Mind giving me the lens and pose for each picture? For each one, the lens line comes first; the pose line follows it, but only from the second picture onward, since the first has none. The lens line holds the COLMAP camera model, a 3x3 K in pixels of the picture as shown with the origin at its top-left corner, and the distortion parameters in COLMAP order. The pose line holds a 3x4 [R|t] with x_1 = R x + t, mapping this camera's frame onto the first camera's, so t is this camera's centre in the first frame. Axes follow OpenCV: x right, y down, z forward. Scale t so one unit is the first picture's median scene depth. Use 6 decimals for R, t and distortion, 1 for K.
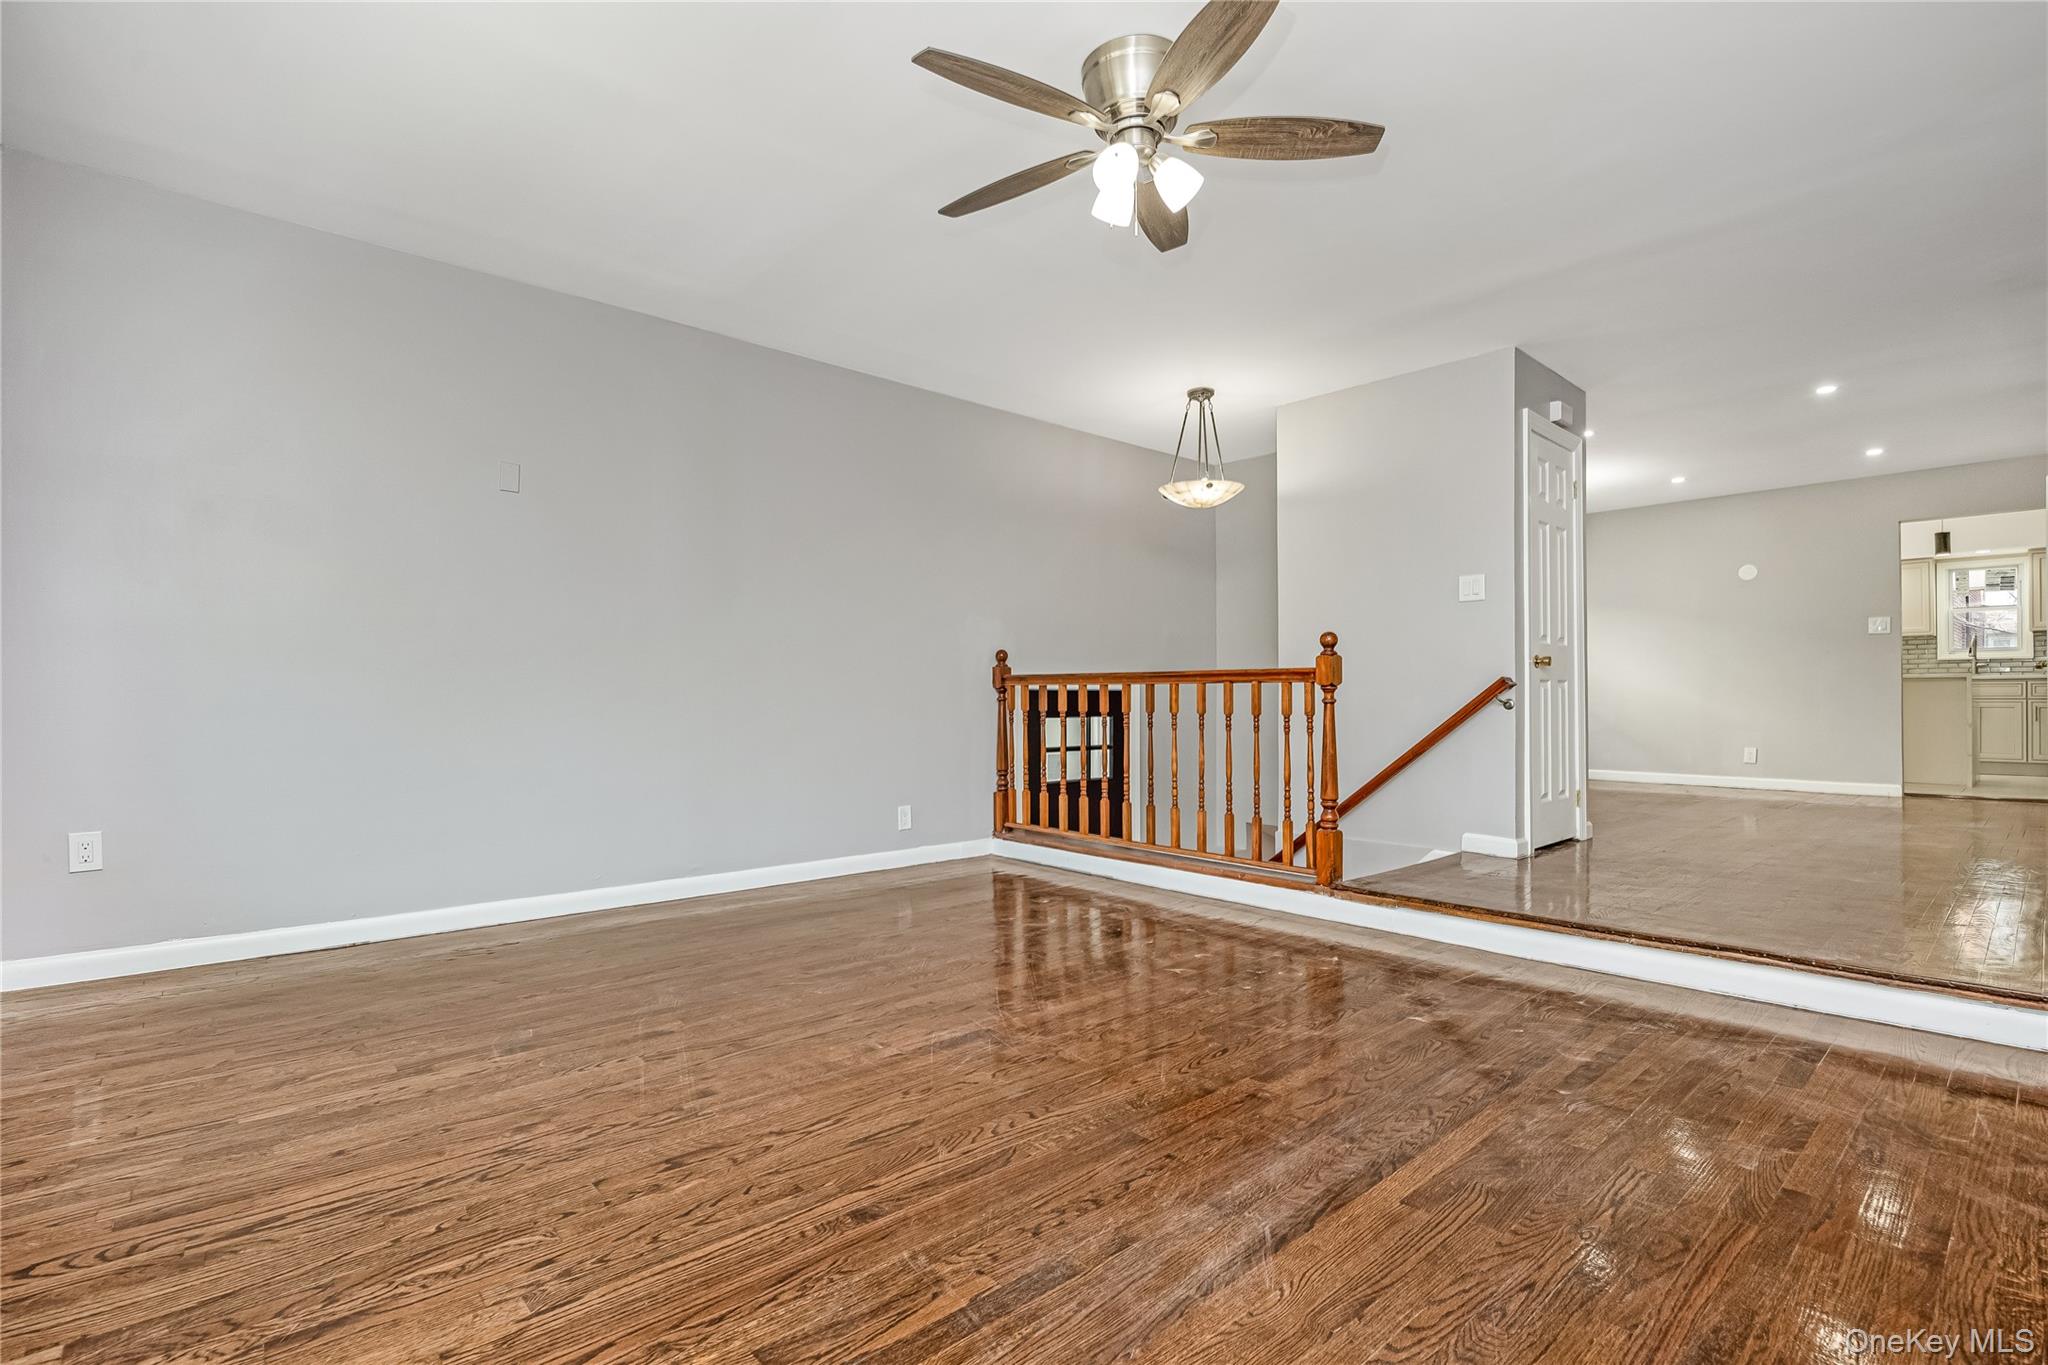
lens RADIAL K [[953.4, 0, 1028.5], [0, 953.4, 701.2], [0, 0, 1]] dist [-0.016941, 0.000606]
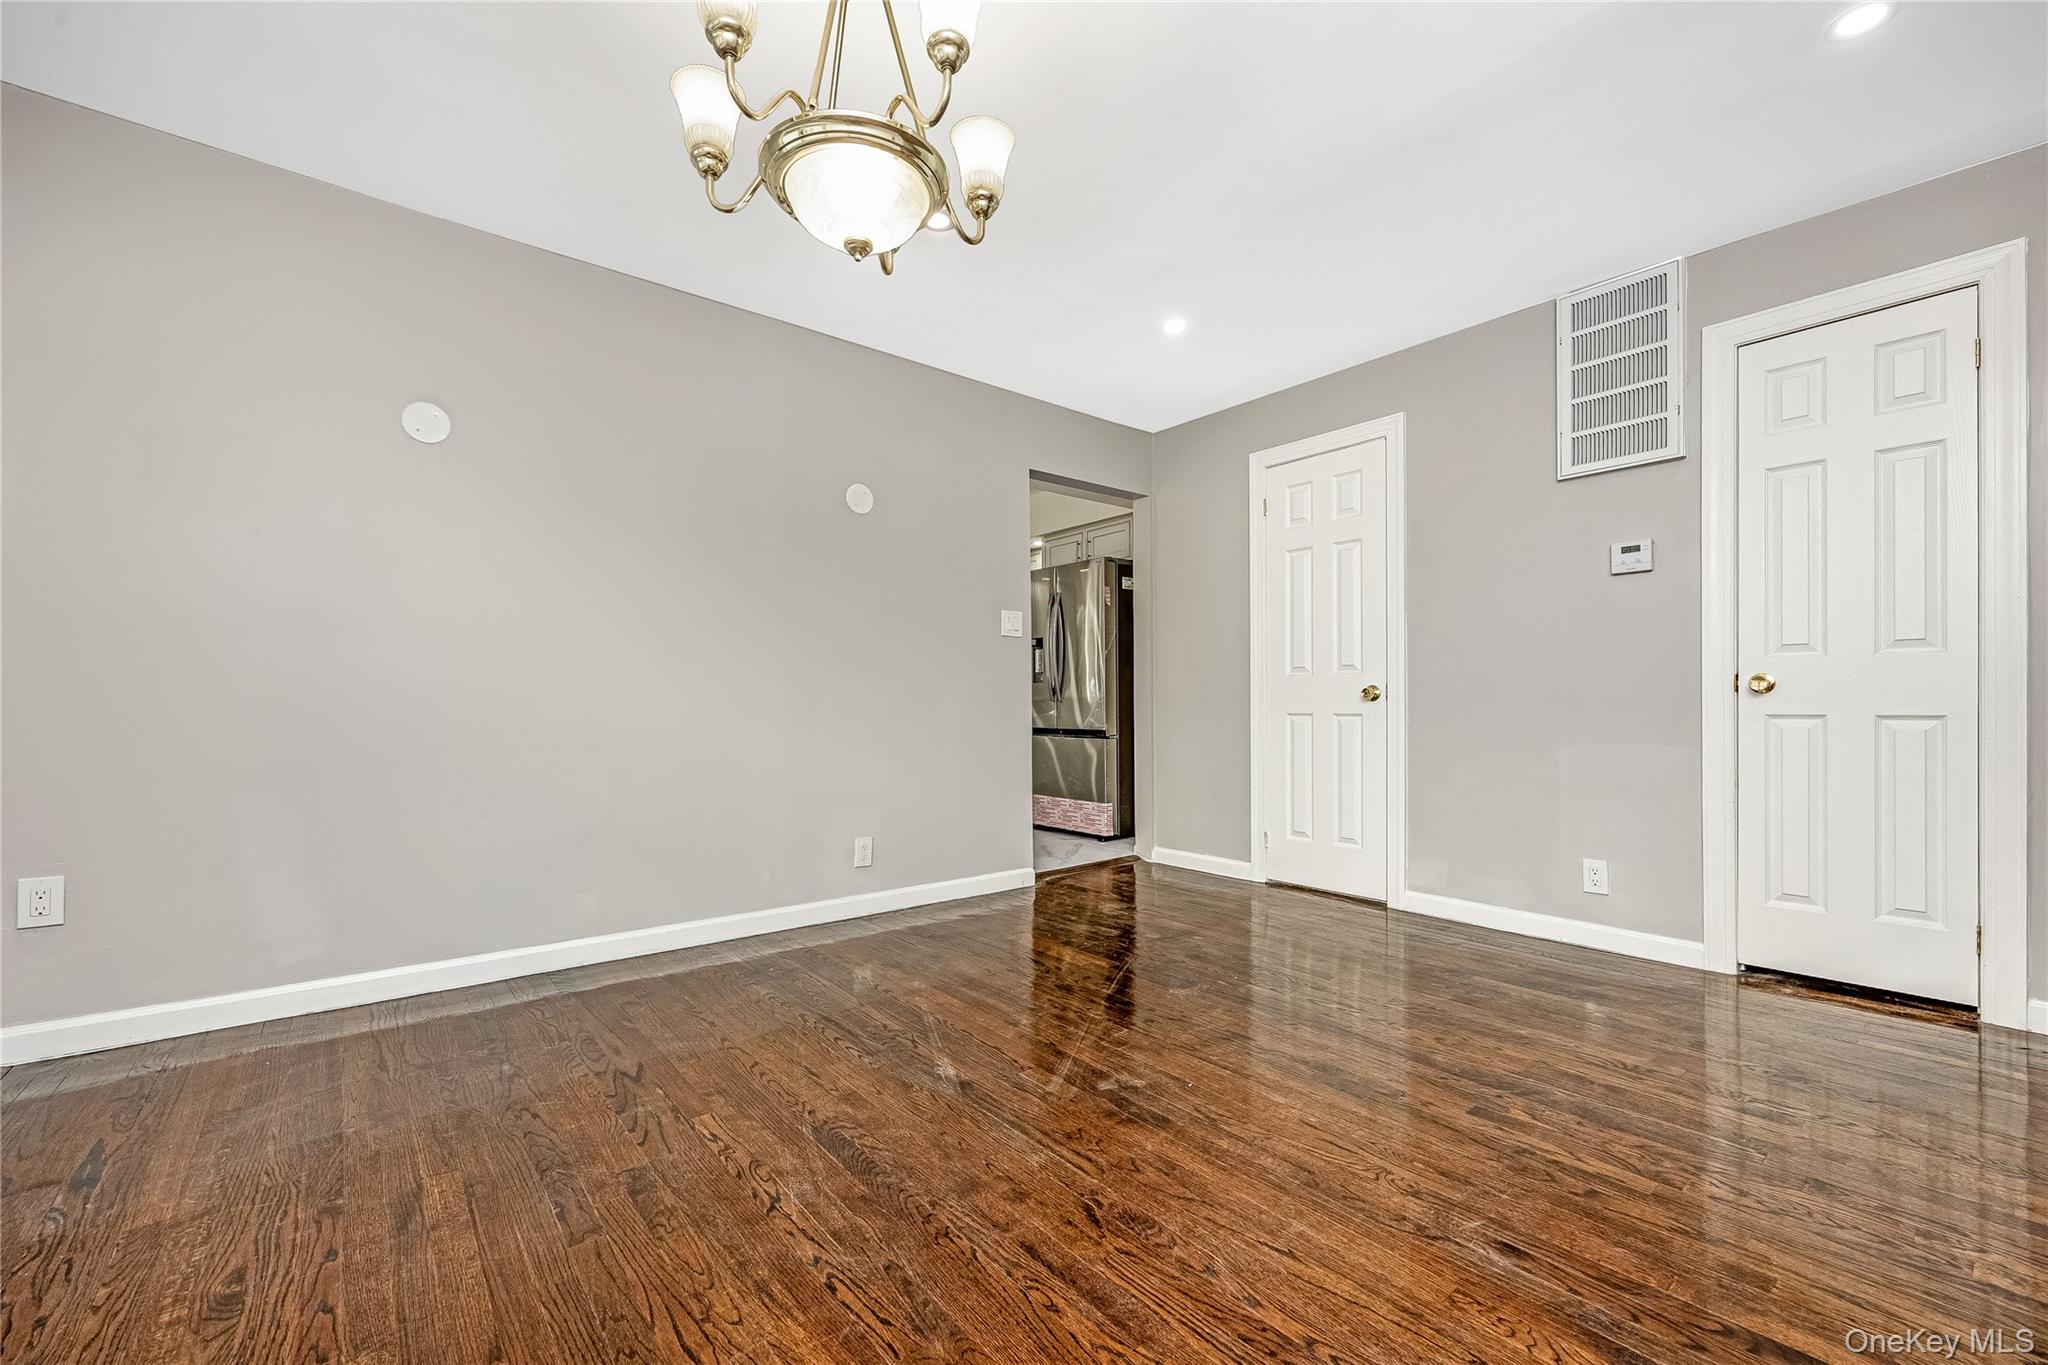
lens RADIAL K [[833.8, 0, 1020.7], [0, 833.8, 690.8], [0, 0, 1]] dist [-0.004335, 0.000875]
pose [[0.046870, 0.021127, 0.998678, 0.830819], [0.005266, 0.999757, -0.021397, -0.056747], [-0.998887, 0.006262, 0.046747, 2.389524]]
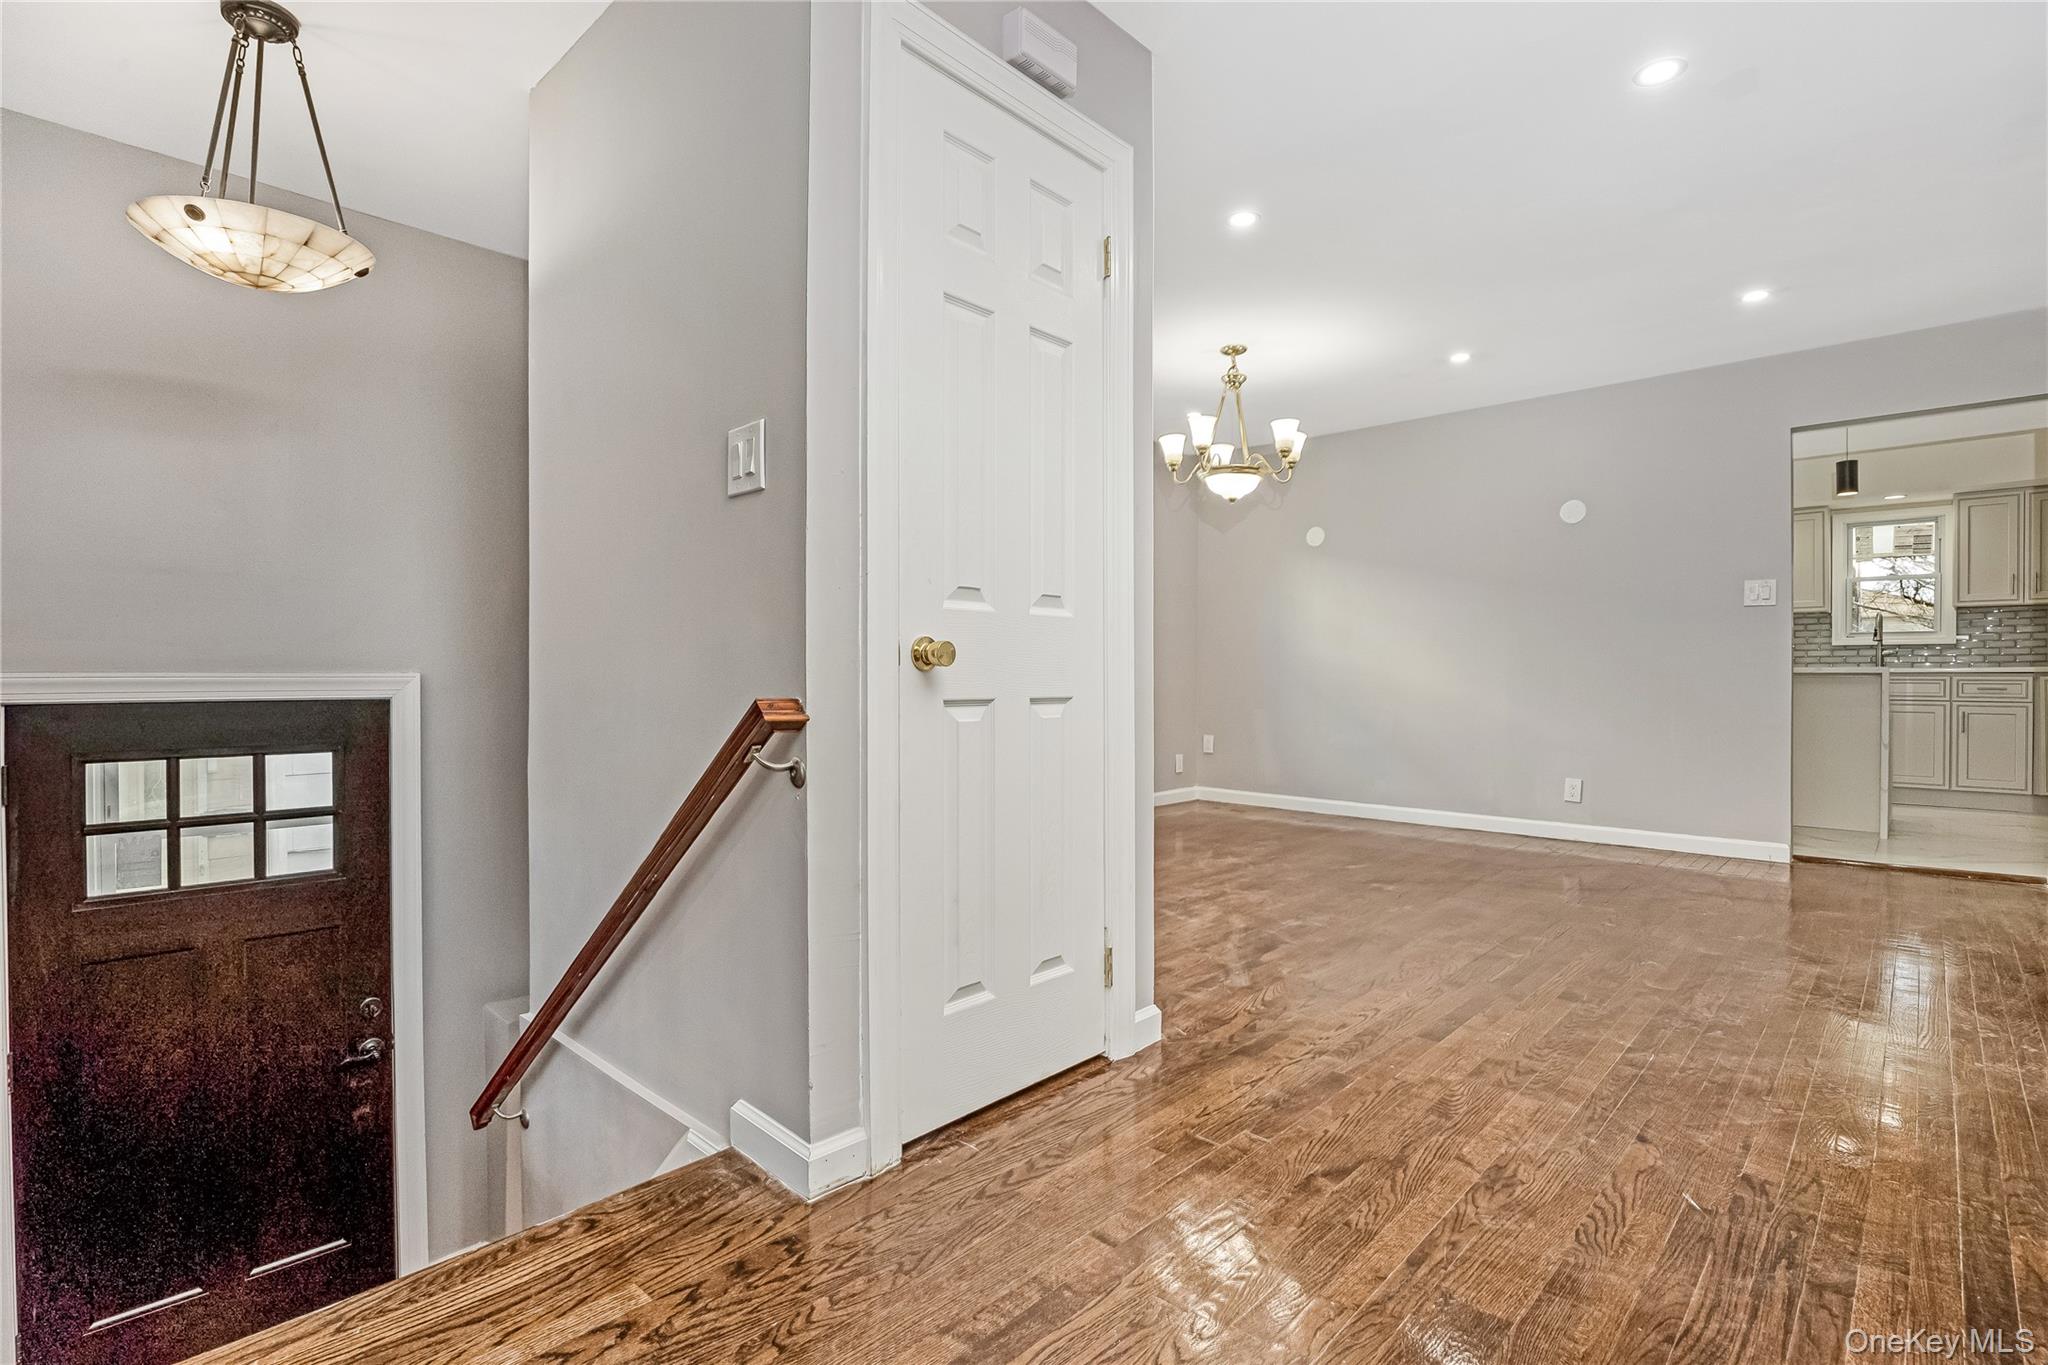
lens RADIAL K [[953.4, 0, 1035.1], [0, 953.4, 683.9], [0, 0, 1]] dist [-0.016941, 0.000606]
pose [[0.996421, 0.003658, 0.084451, 0.895167], [-0.004339, 0.999960, 0.007880, -0.055599], [-0.084419, -0.008218, 0.996396, 1.000614]]
